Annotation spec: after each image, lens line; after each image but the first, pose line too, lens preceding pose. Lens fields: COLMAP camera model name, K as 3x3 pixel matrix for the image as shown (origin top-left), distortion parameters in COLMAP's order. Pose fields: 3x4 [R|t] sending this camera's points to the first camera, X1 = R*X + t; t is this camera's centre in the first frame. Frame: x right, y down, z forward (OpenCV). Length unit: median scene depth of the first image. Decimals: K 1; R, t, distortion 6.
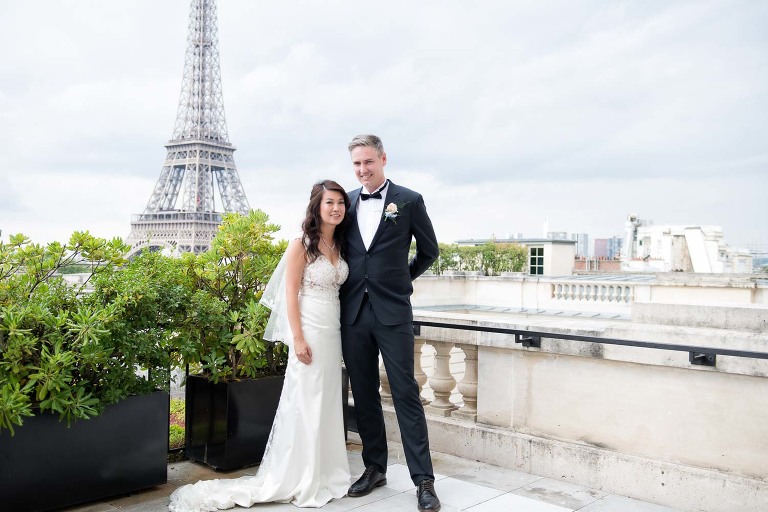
lens RADIAL K [[755.4, 0, 384.0], [0, 755.4, 256.0], [0, 0, 1]] dist [0.041340, 0.003533]
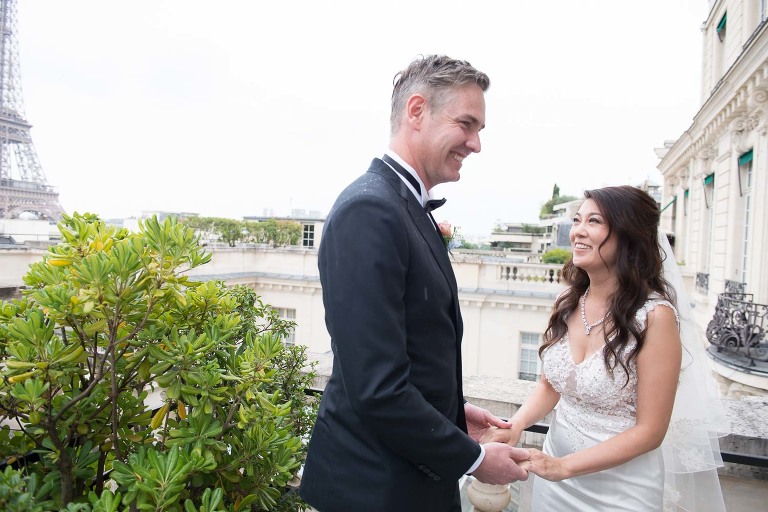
lens RADIAL K [[553.4, 0, 384.0], [0, 553.4, 256.0], [0, 0, 1]] dist [-0.042120, -0.001366]
pose [[0.927301, 0.013822, 0.374060, -0.025156], [-0.034610, 0.998203, 0.048915, -0.008715], [-0.372712, -0.058305, 0.926114, 0.100527]]
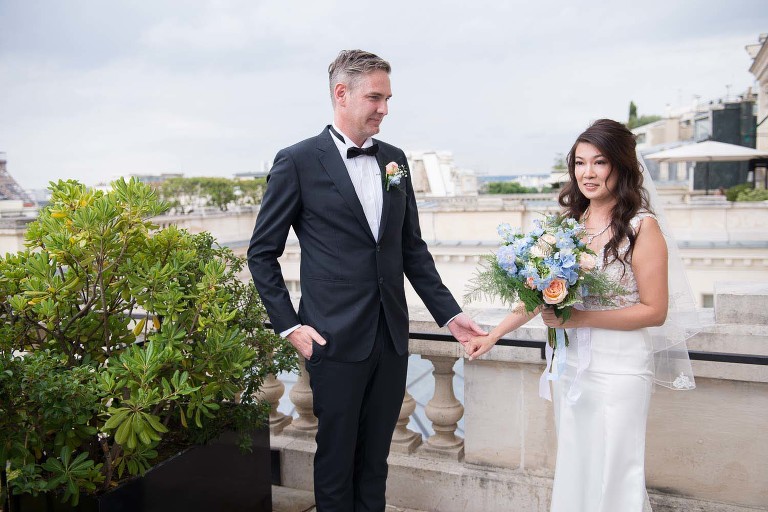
lens RADIAL K [[696.8, 0, 384.0], [0, 696.8, 256.0], [0, 0, 1]] dist [0.006001, 0.004481]
pose [[0.943314, -0.072851, 0.323807, -0.024274], [0.038326, 0.992996, 0.111755, -0.008181], [-0.329681, -0.093010, 0.939500, 0.071072]]
